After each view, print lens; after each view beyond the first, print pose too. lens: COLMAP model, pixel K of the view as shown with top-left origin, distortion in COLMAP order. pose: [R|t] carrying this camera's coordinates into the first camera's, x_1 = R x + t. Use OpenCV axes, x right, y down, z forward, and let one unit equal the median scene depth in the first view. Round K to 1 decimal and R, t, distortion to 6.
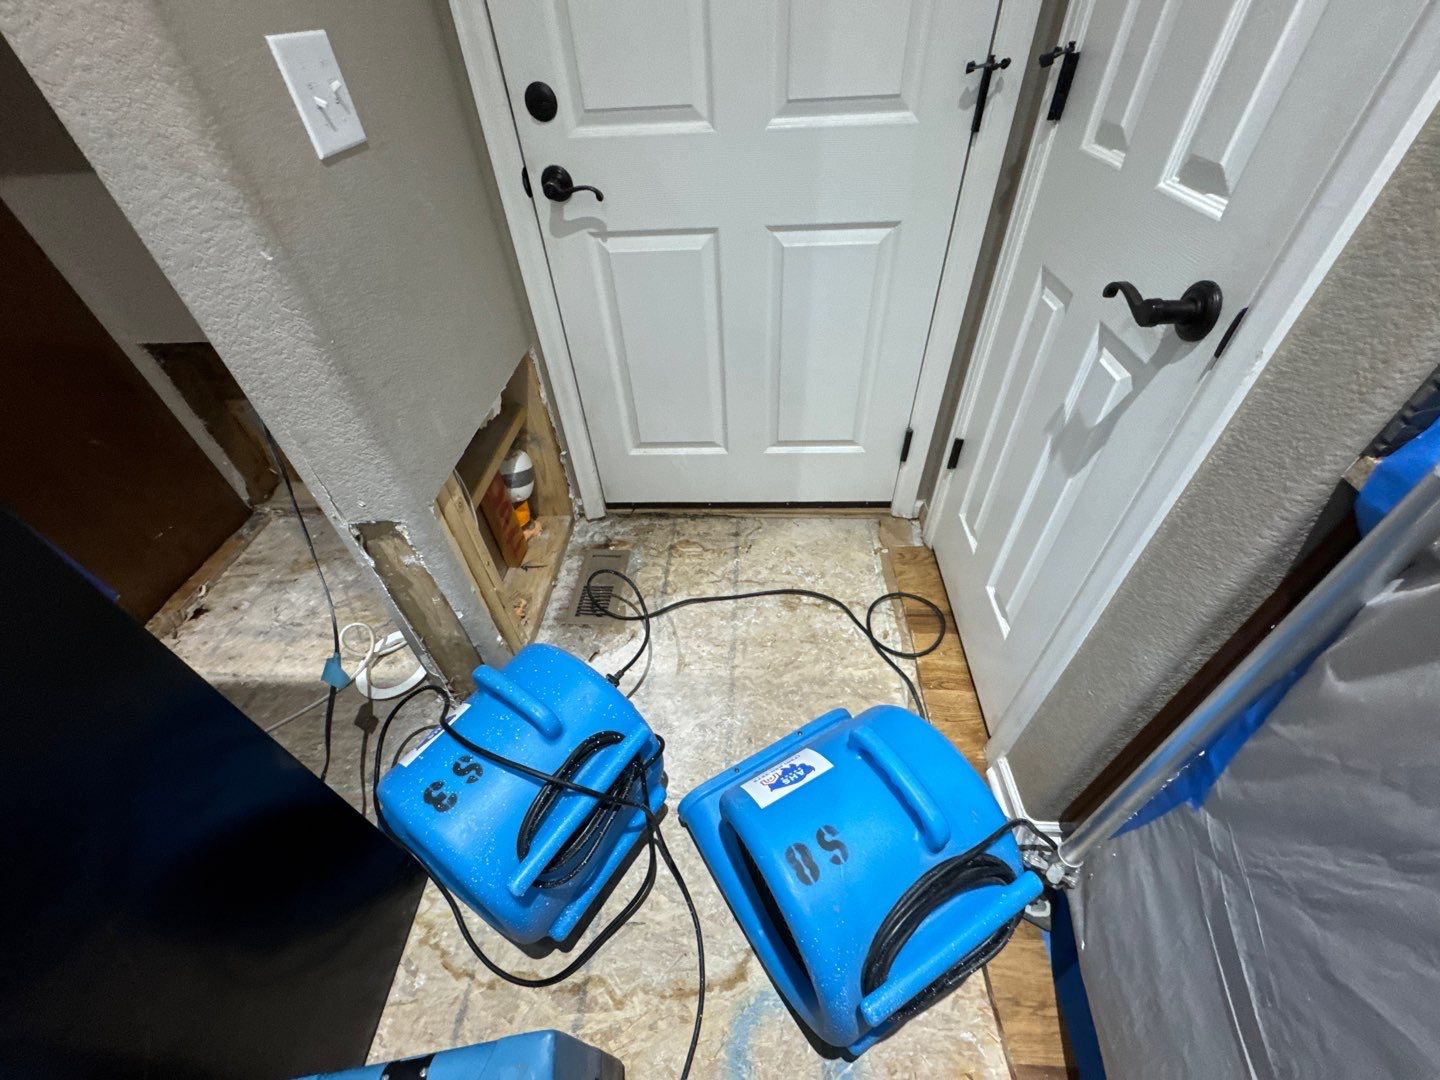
lens RADIAL K [[571.9, 0, 720.7], [0, 571.9, 546.5], [0, 0, 1]] dist [-0.002483, -0.000497]
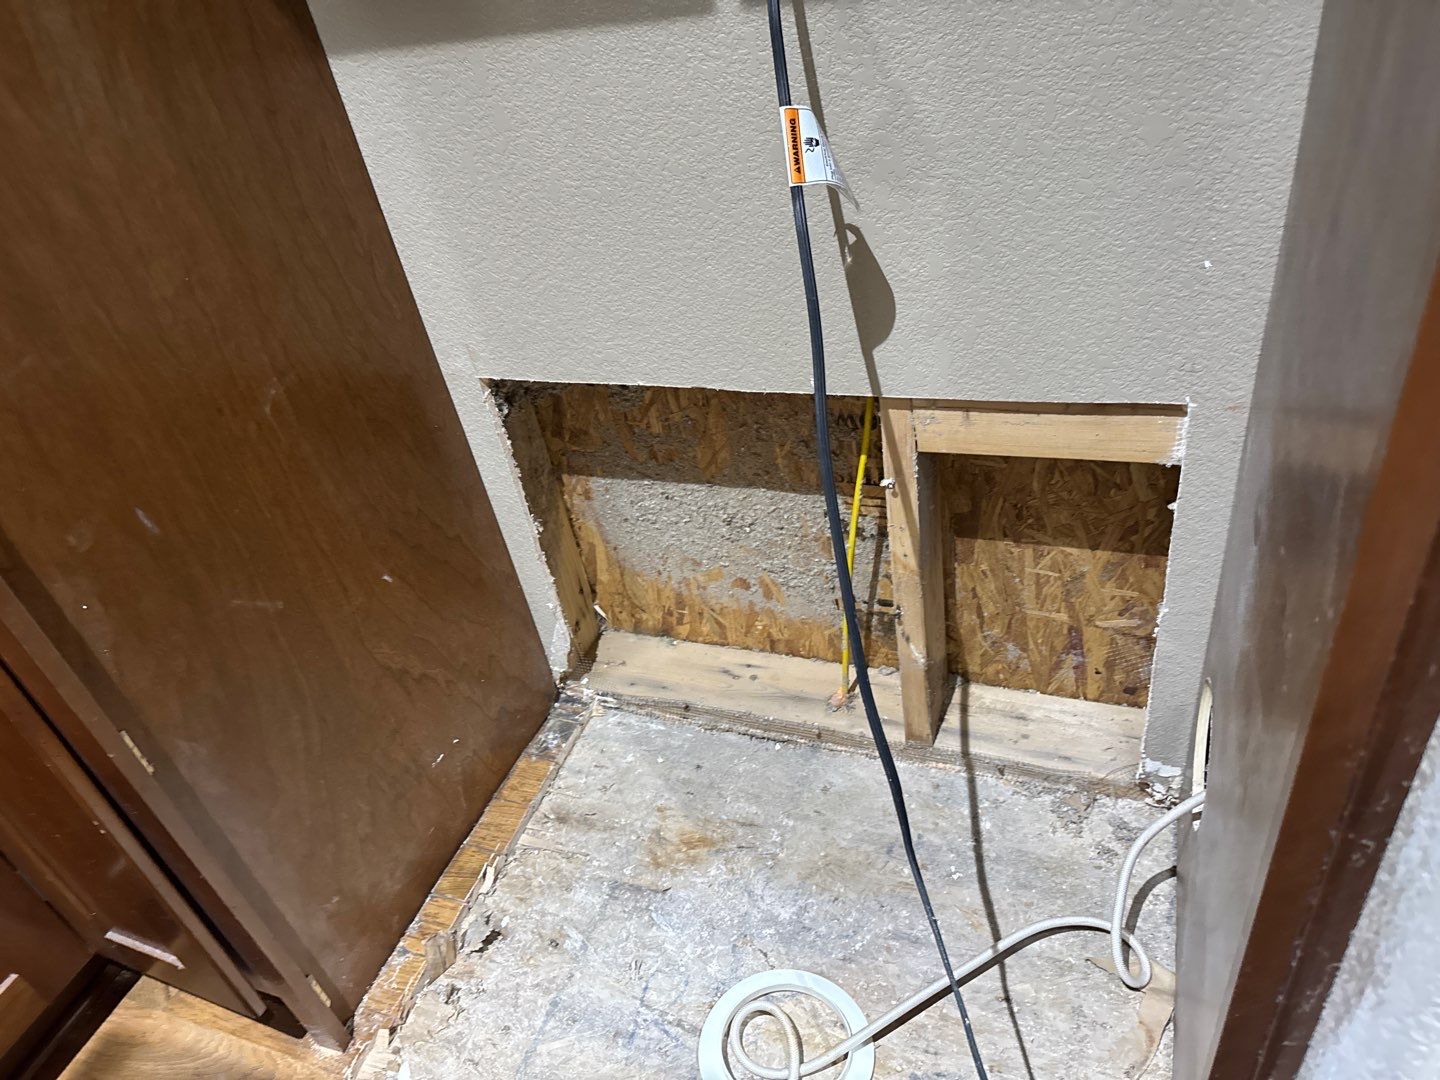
lens RADIAL K [[1018.8, 0, 715.8], [0, 1018.8, 540.0], [0, 0, 1]] dist [0.040486, -0.004956]
pose [[0.946976, 0.106527, -0.303130, -0.482420], [-0.133925, 0.988443, -0.071018, -0.161068], [0.292061, 0.107849, 0.950299, 0.205366]]
